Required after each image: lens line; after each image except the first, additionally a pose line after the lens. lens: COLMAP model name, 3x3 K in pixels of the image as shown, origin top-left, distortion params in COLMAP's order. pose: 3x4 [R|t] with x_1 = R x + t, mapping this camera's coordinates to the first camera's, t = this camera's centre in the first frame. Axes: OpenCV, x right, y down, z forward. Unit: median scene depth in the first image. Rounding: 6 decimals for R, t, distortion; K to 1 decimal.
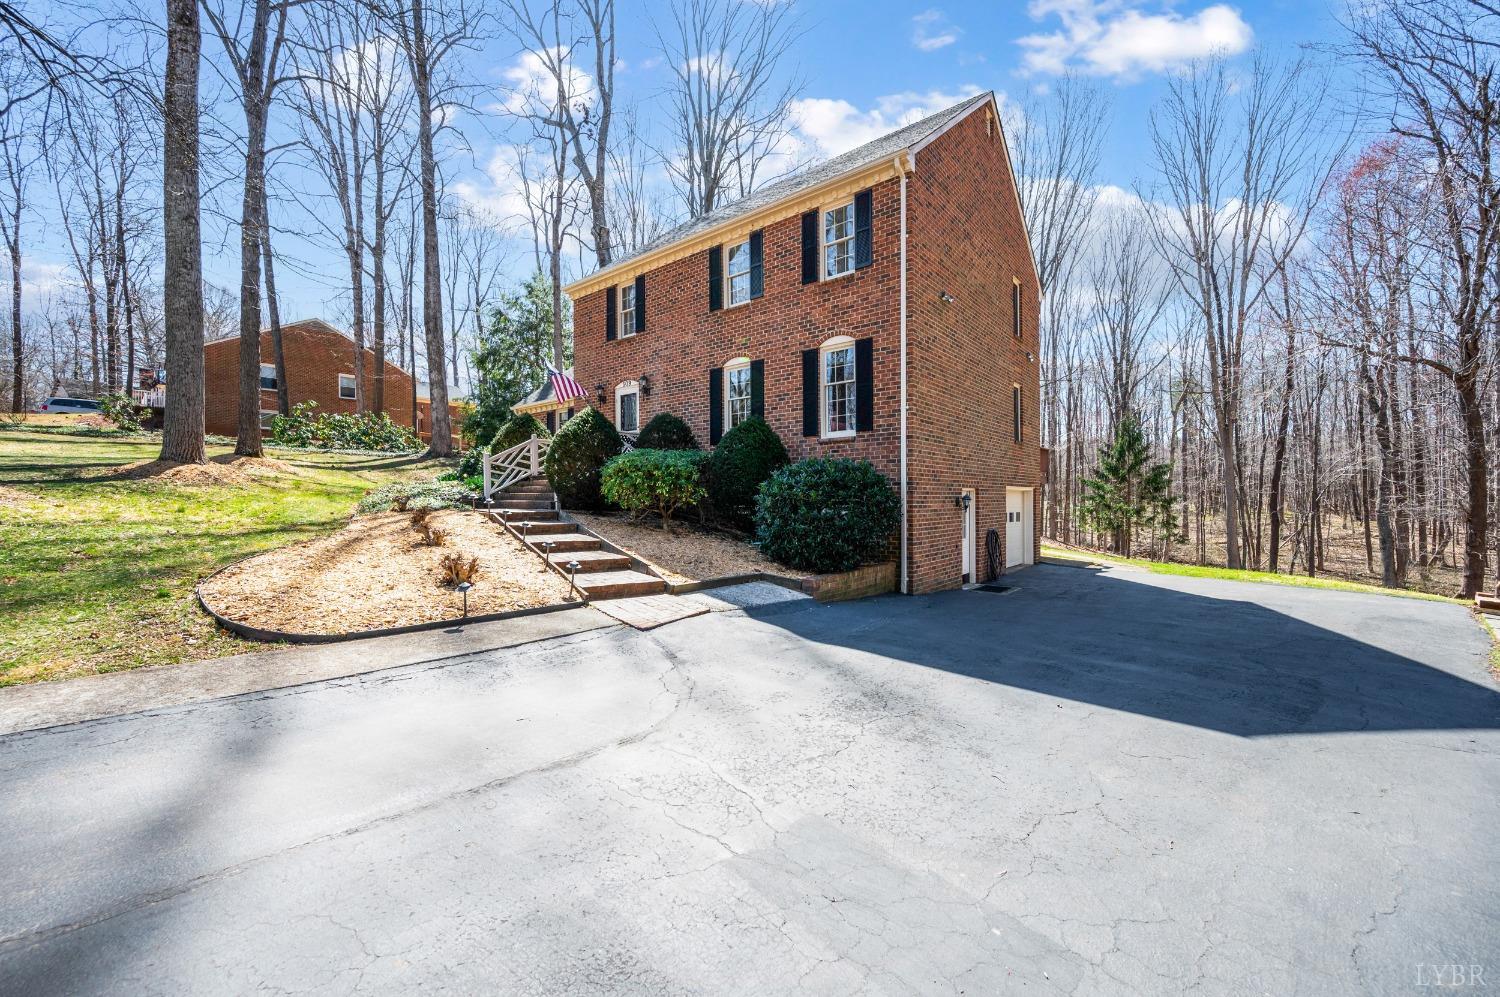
lens RADIAL K [[595.2, 0, 752.3], [0, 595.2, 502.3], [0, 0, 1]] dist [0.000452, -0.000158]
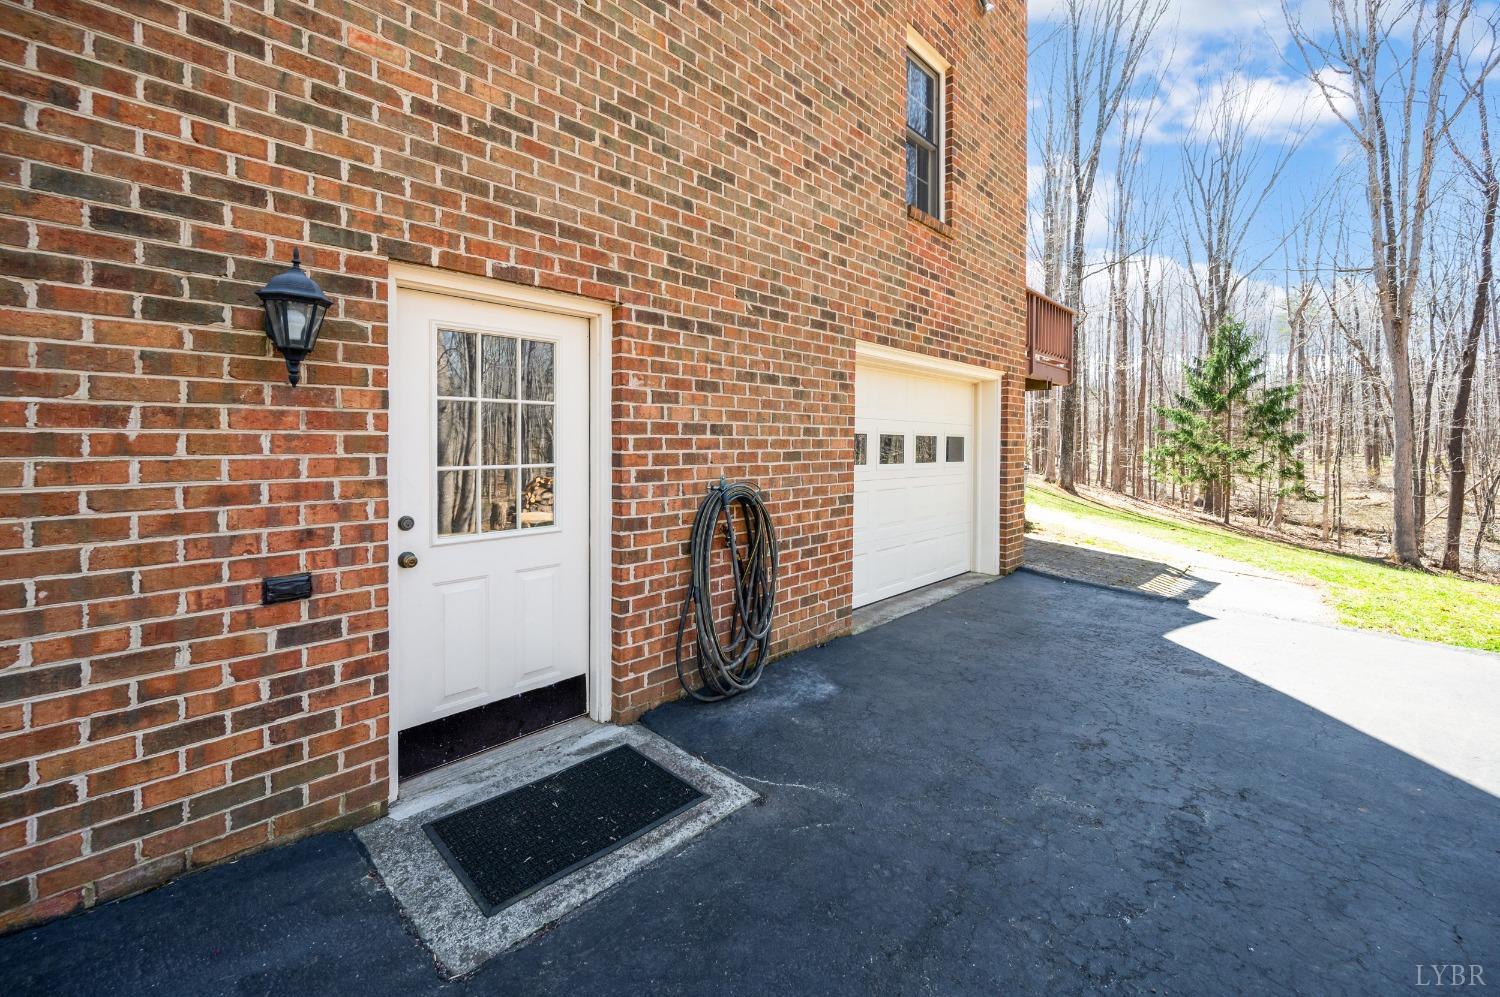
lens RADIAL K [[595.2, 0, 765.5], [0, 595.2, 442.8], [0, 0, 1]] dist [0.000452, -0.000158]
pose [[0.996280, 0.014702, -0.084916, 0.150914], [-0.014723, 0.999892, 0.000378, 0.009478], [0.084912, 0.000874, 0.996388, 0.258891]]
